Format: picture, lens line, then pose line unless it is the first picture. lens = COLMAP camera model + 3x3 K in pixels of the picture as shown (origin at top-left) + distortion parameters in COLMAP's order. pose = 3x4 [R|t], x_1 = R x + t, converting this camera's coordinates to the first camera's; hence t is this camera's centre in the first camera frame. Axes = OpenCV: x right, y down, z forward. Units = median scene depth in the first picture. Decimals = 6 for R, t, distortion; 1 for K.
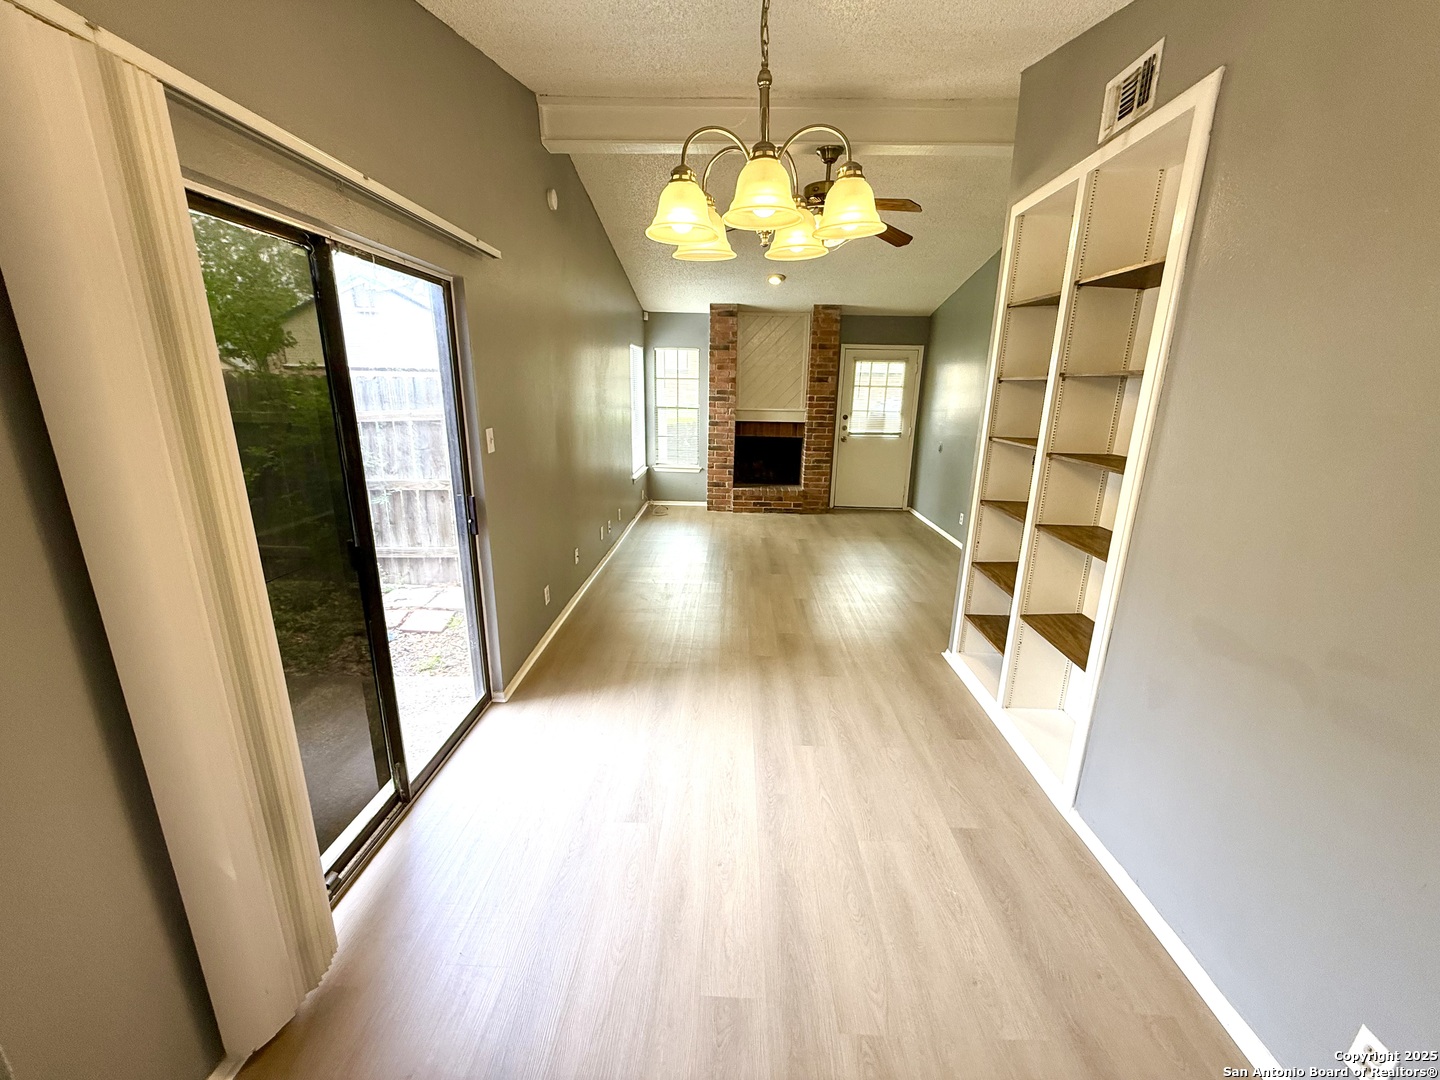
lens RADIAL K [[574.0, 0, 717.1], [0, 574.0, 539.5], [0, 0, 1]] dist [-0.000795, 0.000467]
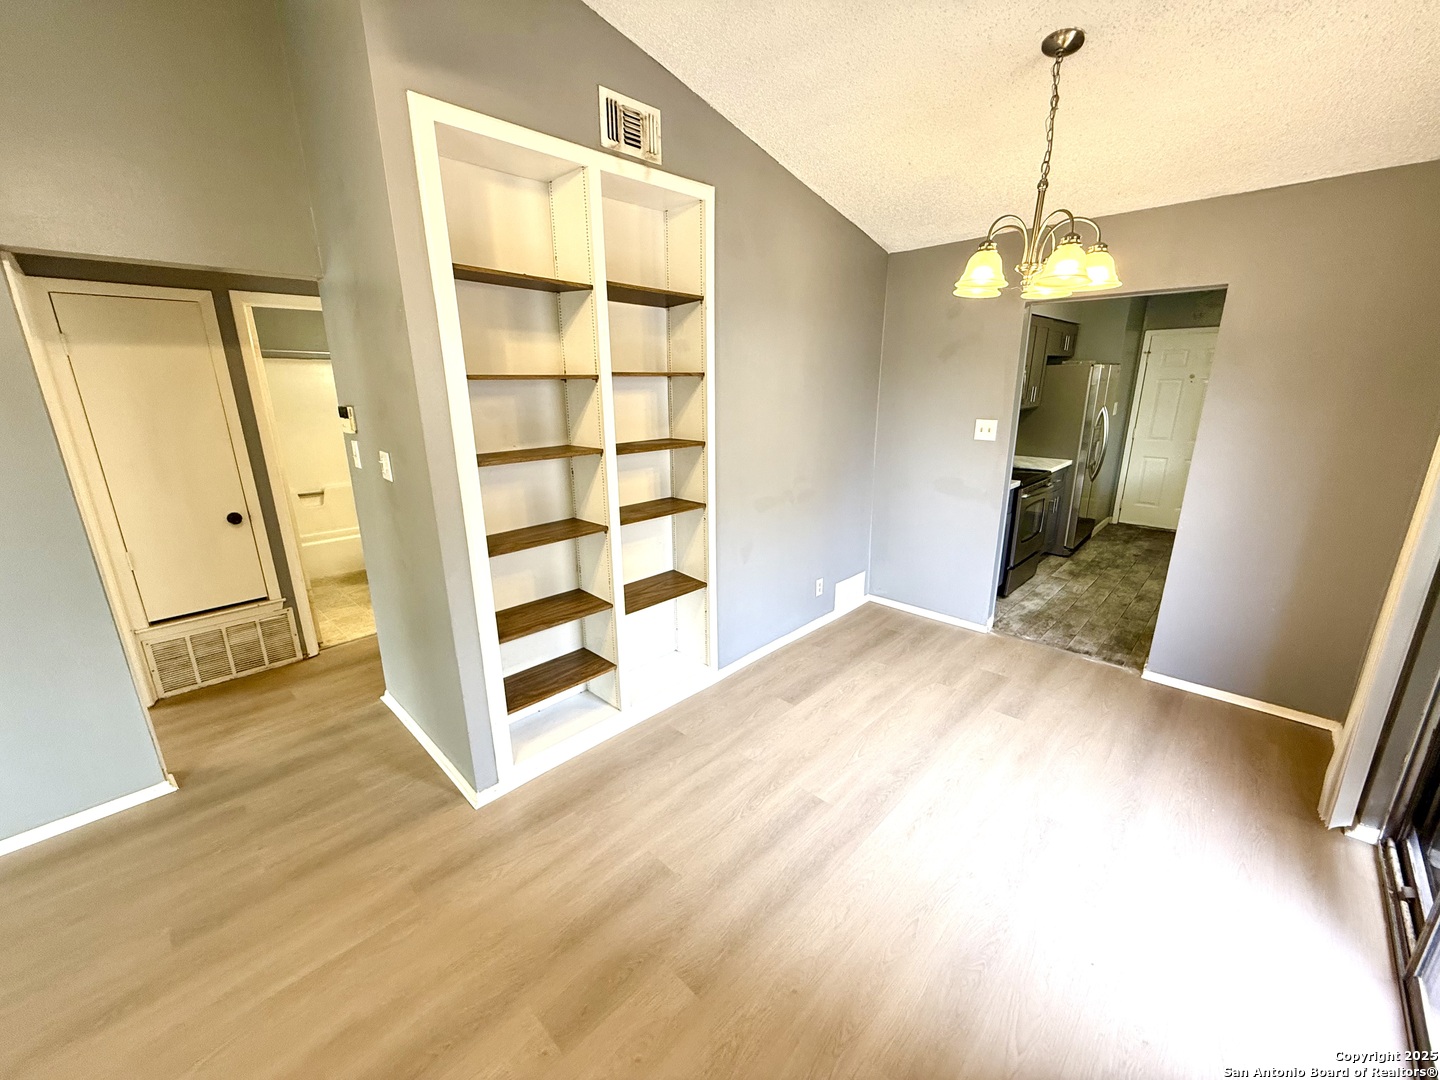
lens RADIAL K [[574.0, 0, 717.1], [0, 574.0, 539.5], [0, 0, 1]] dist [-0.000795, 0.000467]
pose [[-0.743078, -0.188829, 0.642011, -0.079569], [0.171309, 0.873724, 0.455258, -0.153367], [-0.646907, 0.448275, -0.616897, 0.541542]]
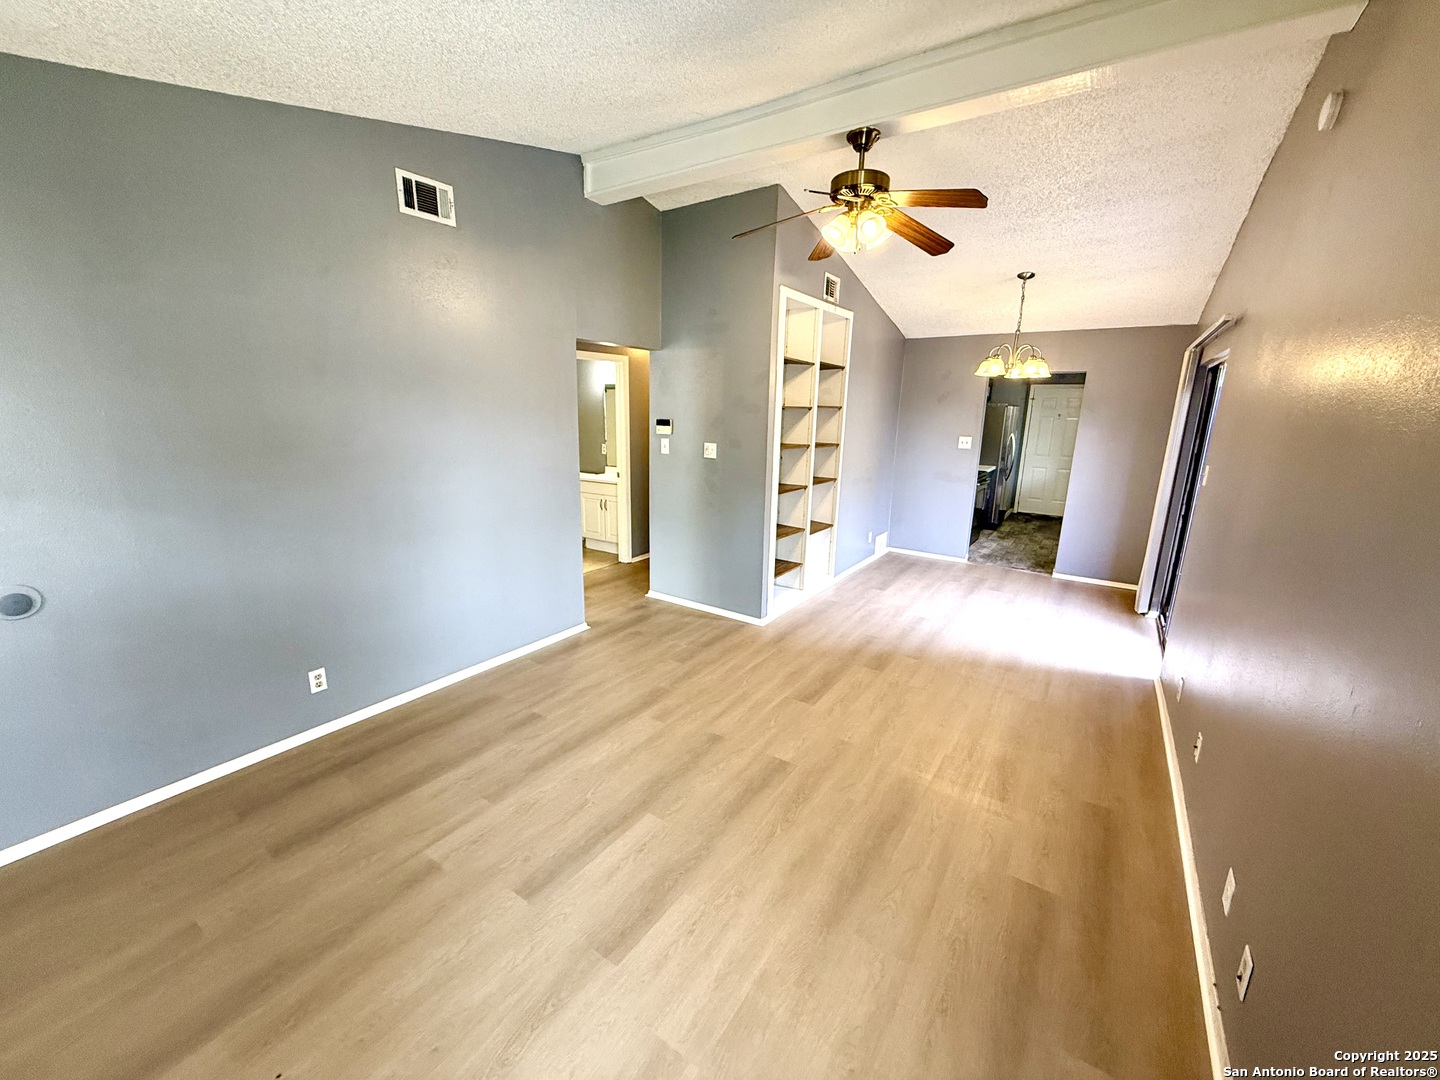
lens RADIAL K [[574.0, 0, 717.1], [0, 574.0, 539.5], [0, 0, 1]] dist [-0.000795, 0.000467]
pose [[-0.845363, -0.152874, 0.511851, -0.065074], [0.106020, 0.891102, 0.441245, -0.262163], [-0.523566, 0.427278, -0.737097, 0.940373]]
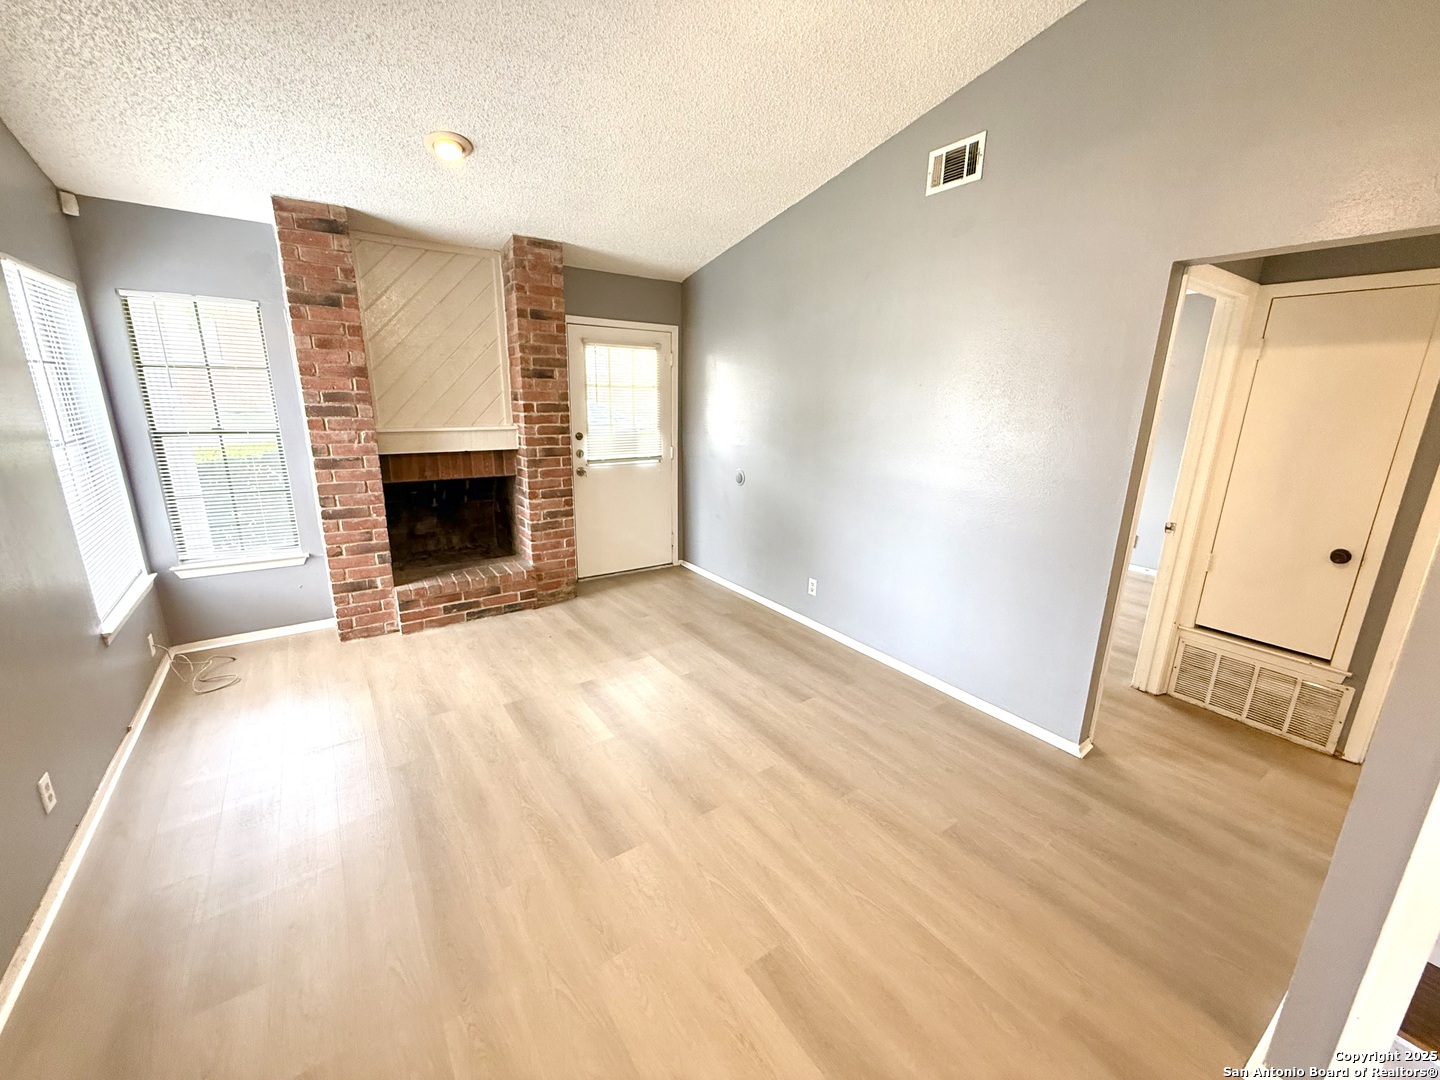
lens RADIAL K [[574.0, 0, 717.1], [0, 574.0, 539.5], [0, 0, 1]] dist [-0.000795, 0.000467]
pose [[0.802013, -0.150198, 0.578114, -0.030611], [0.150310, 0.987472, 0.048028, -0.115243], [-0.578085, 0.048378, 0.814541, 0.434858]]
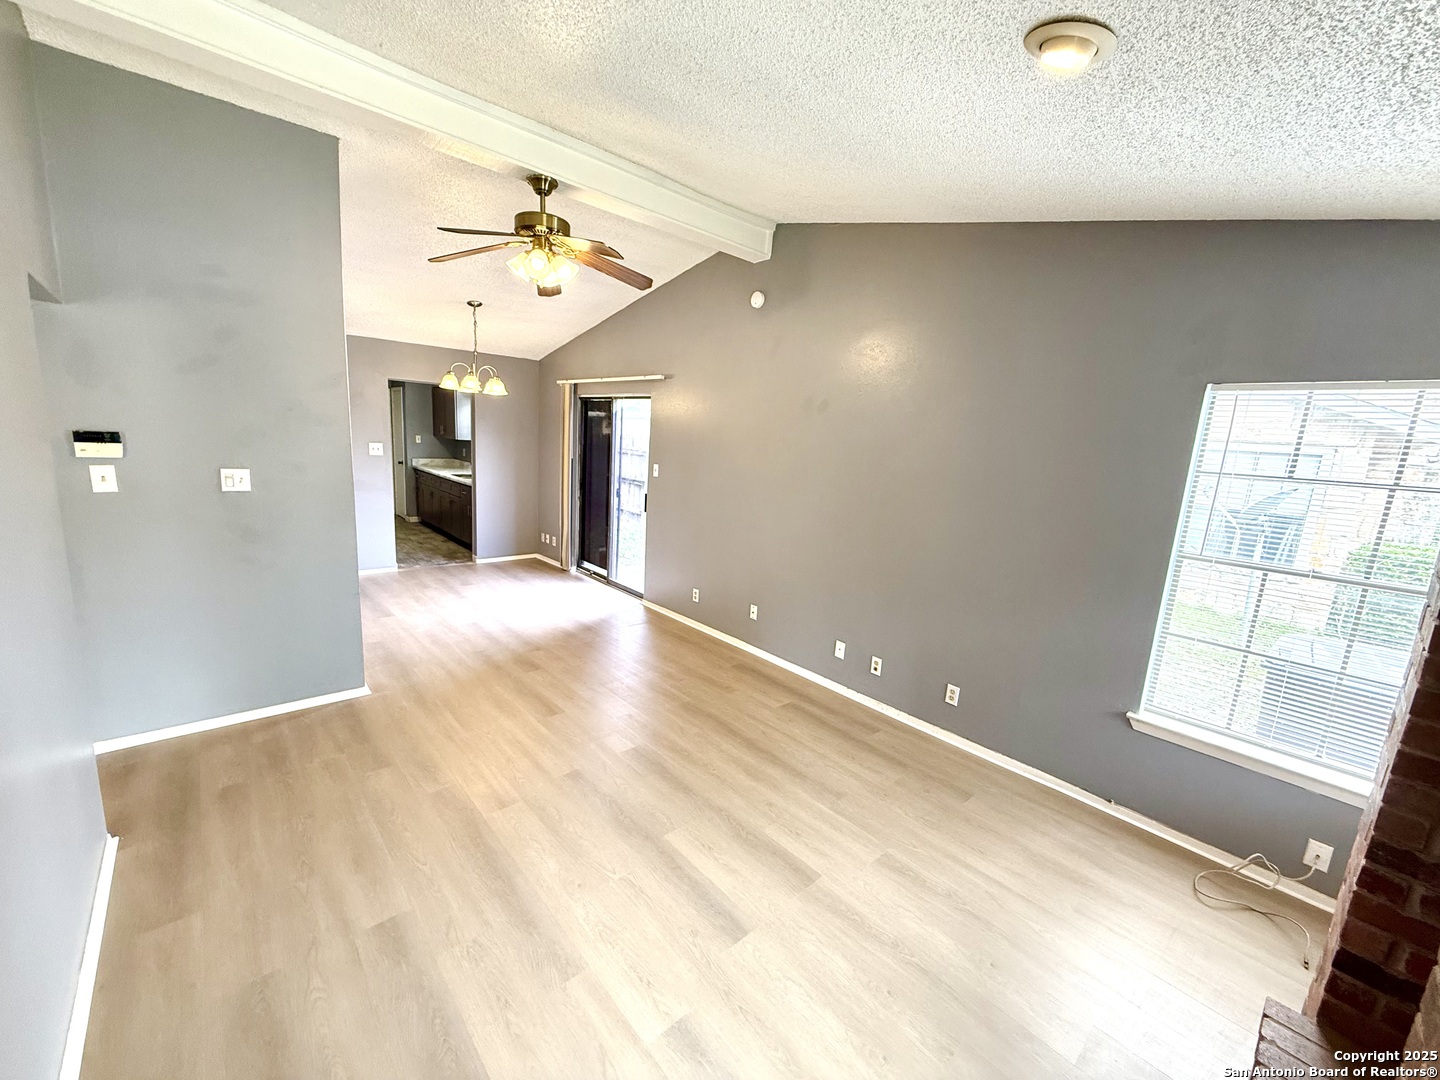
lens RADIAL K [[574.0, 0, 717.1], [0, 574.0, 539.5], [0, 0, 1]] dist [-0.000795, 0.000467]
pose [[-0.719342, 0.066638, -0.691452, 0.313757], [-0.250738, 0.903375, 0.347913, -0.265371], [0.647825, 0.423642, -0.633127, 0.946060]]
